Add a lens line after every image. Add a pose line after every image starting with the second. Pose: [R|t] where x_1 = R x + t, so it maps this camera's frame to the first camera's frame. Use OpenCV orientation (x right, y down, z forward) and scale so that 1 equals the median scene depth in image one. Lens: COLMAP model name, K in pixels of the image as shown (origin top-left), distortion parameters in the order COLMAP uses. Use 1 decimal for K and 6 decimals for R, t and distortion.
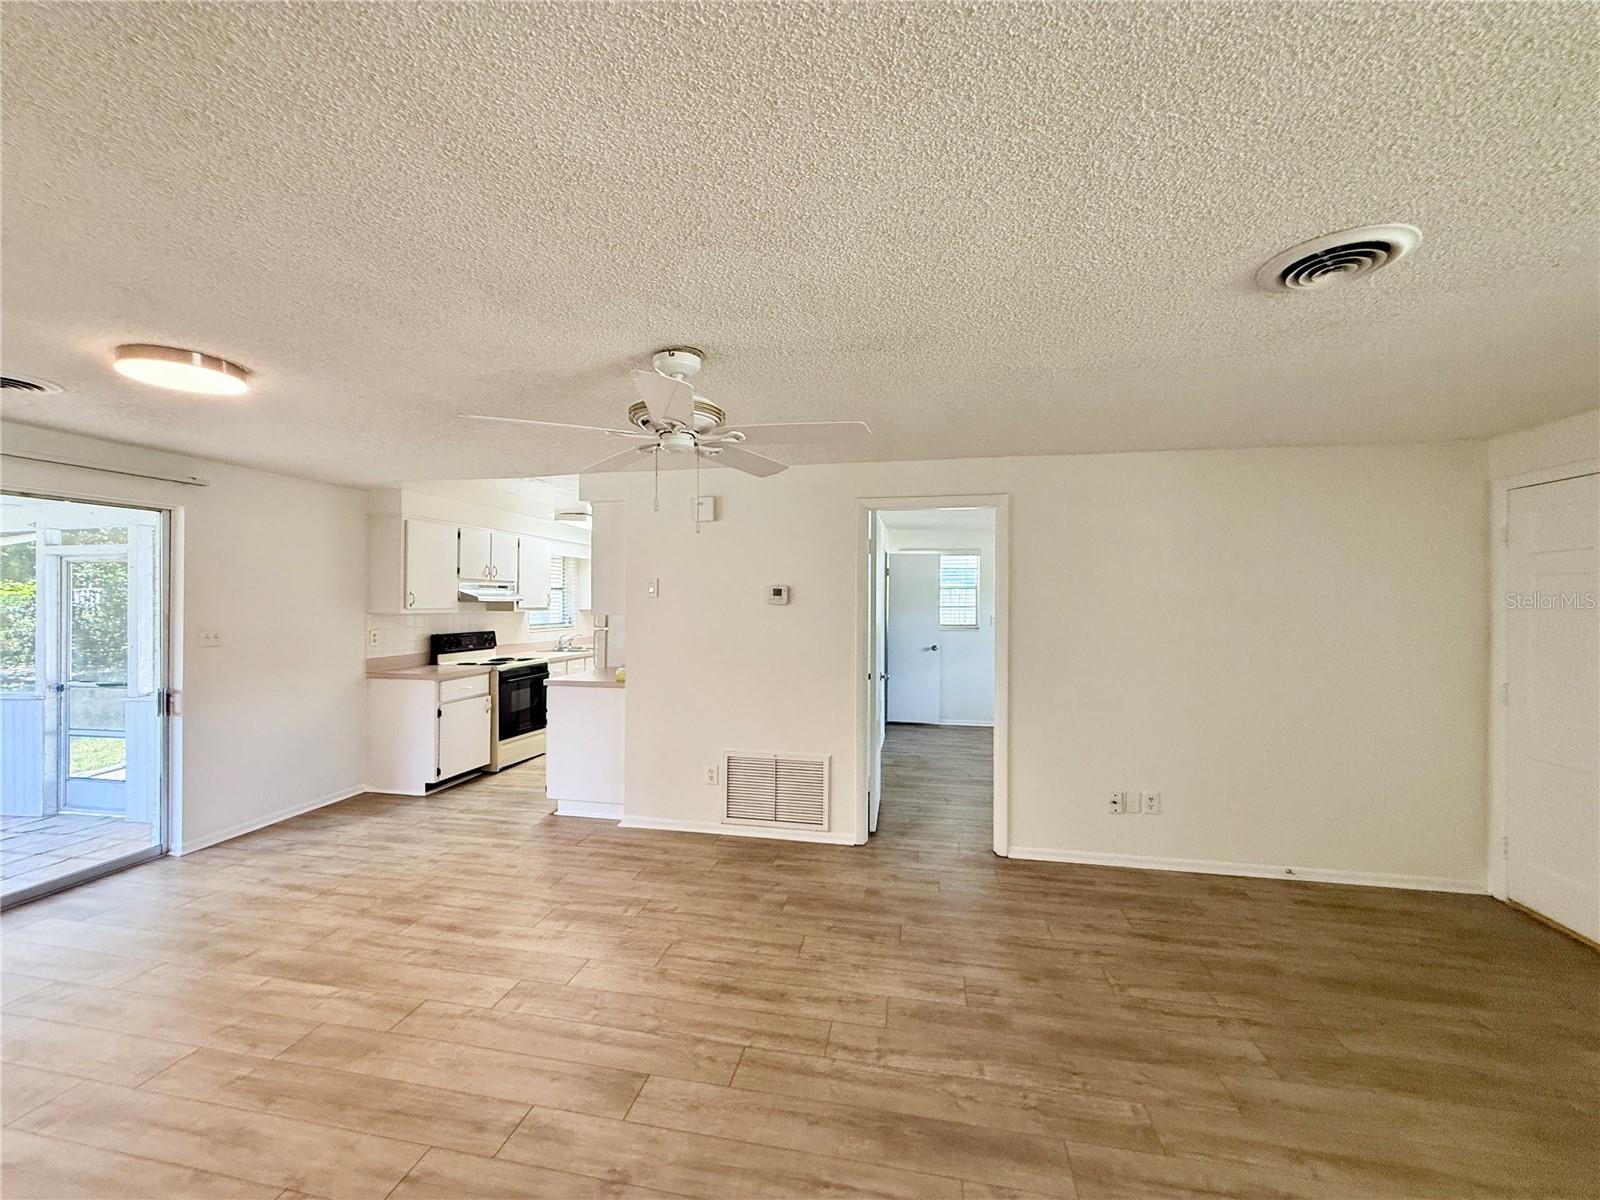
lens RADIAL K [[638.9, 0, 798.5], [0, 638.9, 599.0], [0, 0, 1]] dist [0.000625, 0.000321]
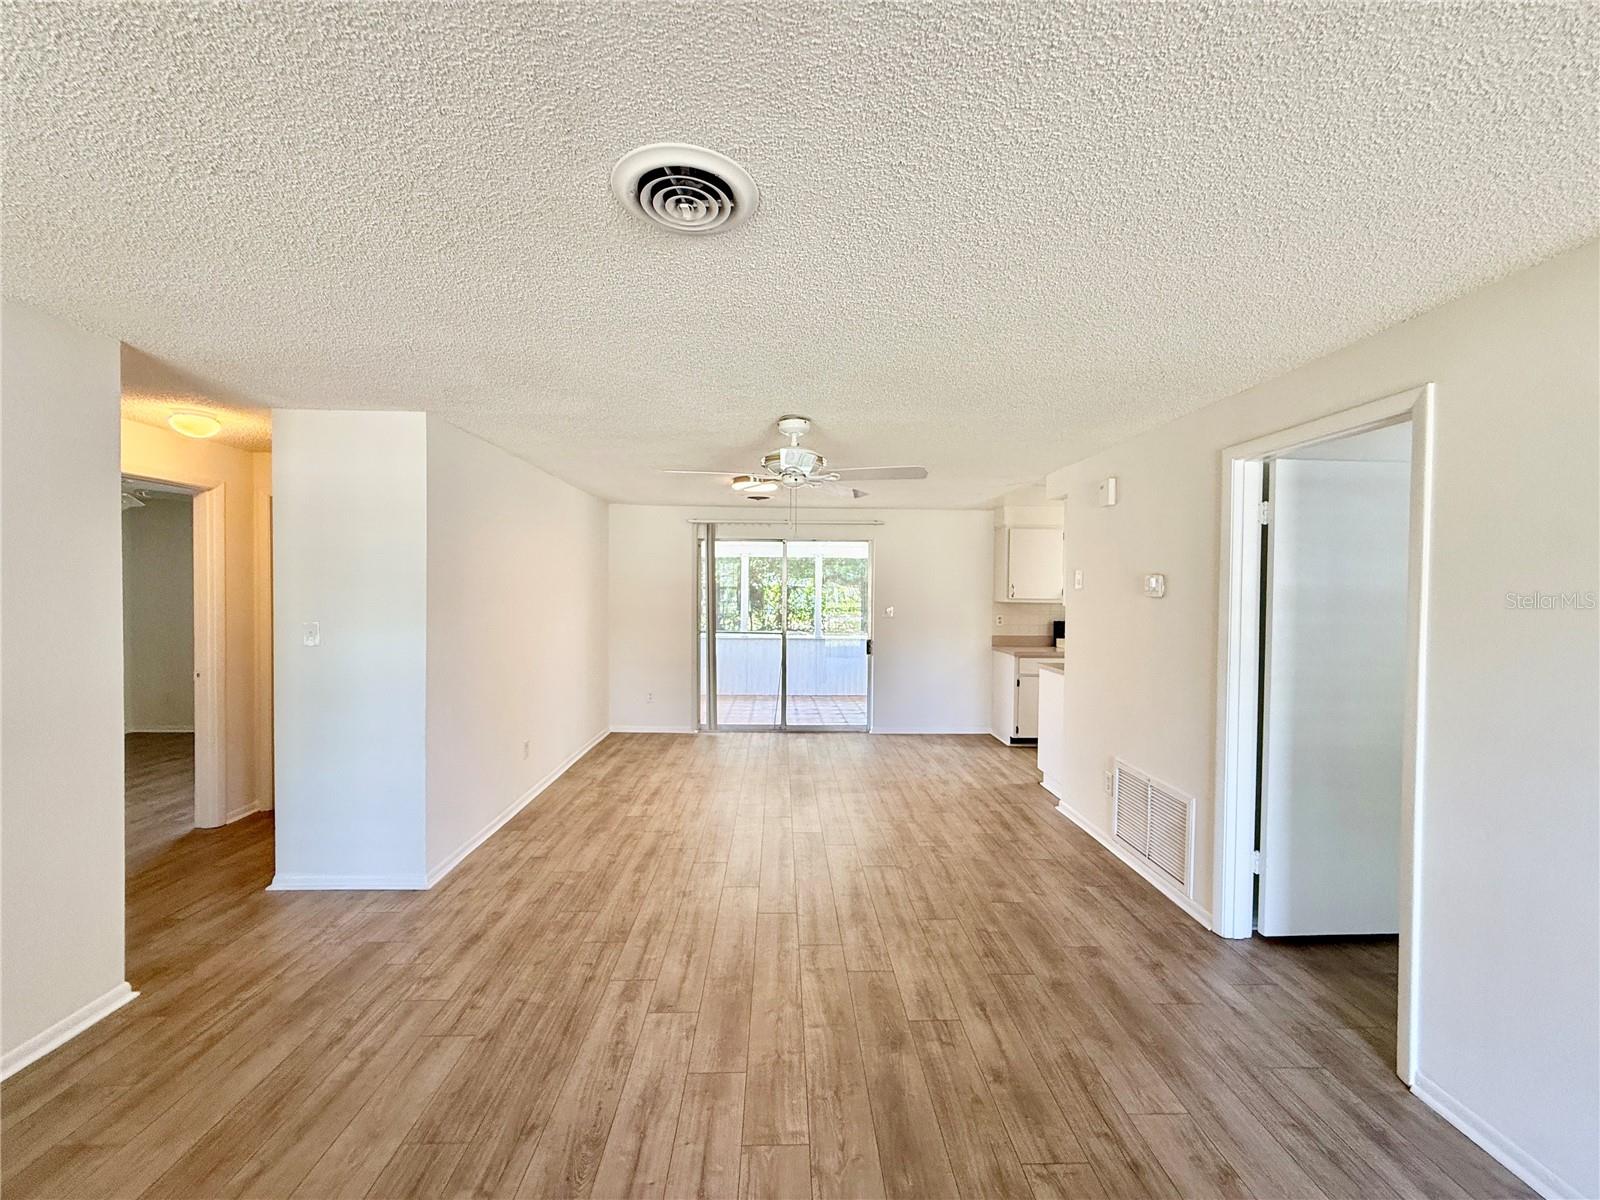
lens RADIAL K [[638.9, 0, 798.5], [0, 638.9, 599.0], [0, 0, 1]] dist [0.000625, 0.000321]
pose [[0.223166, 0.014331, -0.974675, 0.975612], [-0.009749, 0.999875, 0.012469, 0.006842], [0.974732, 0.006720, 0.223277, 0.541997]]
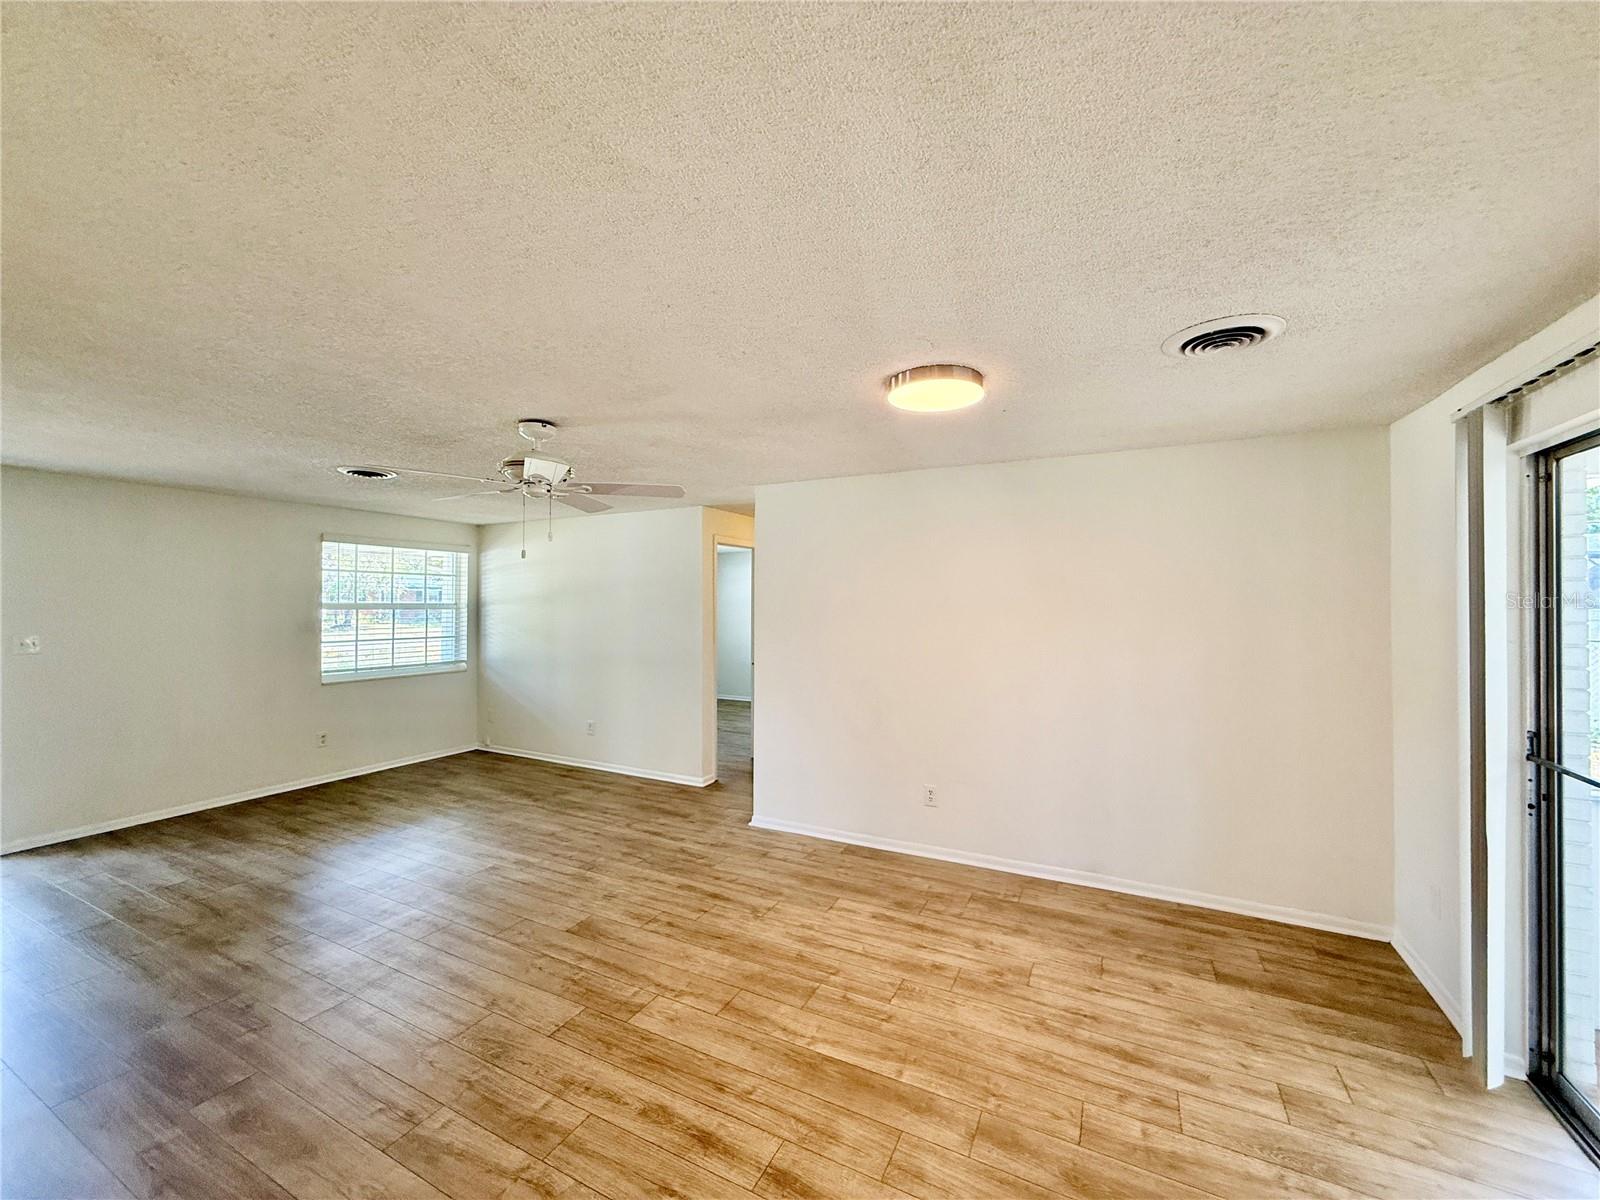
lens RADIAL K [[638.9, 0, 798.5], [0, 638.9, 599.0], [0, 0, 1]] dist [0.000625, 0.000321]
pose [[-0.961441, -0.004871, 0.274970, -0.846584], [-0.006387, 0.999969, -0.004618, -0.012544], [-0.274939, -0.006197, -0.961442, 1.671356]]
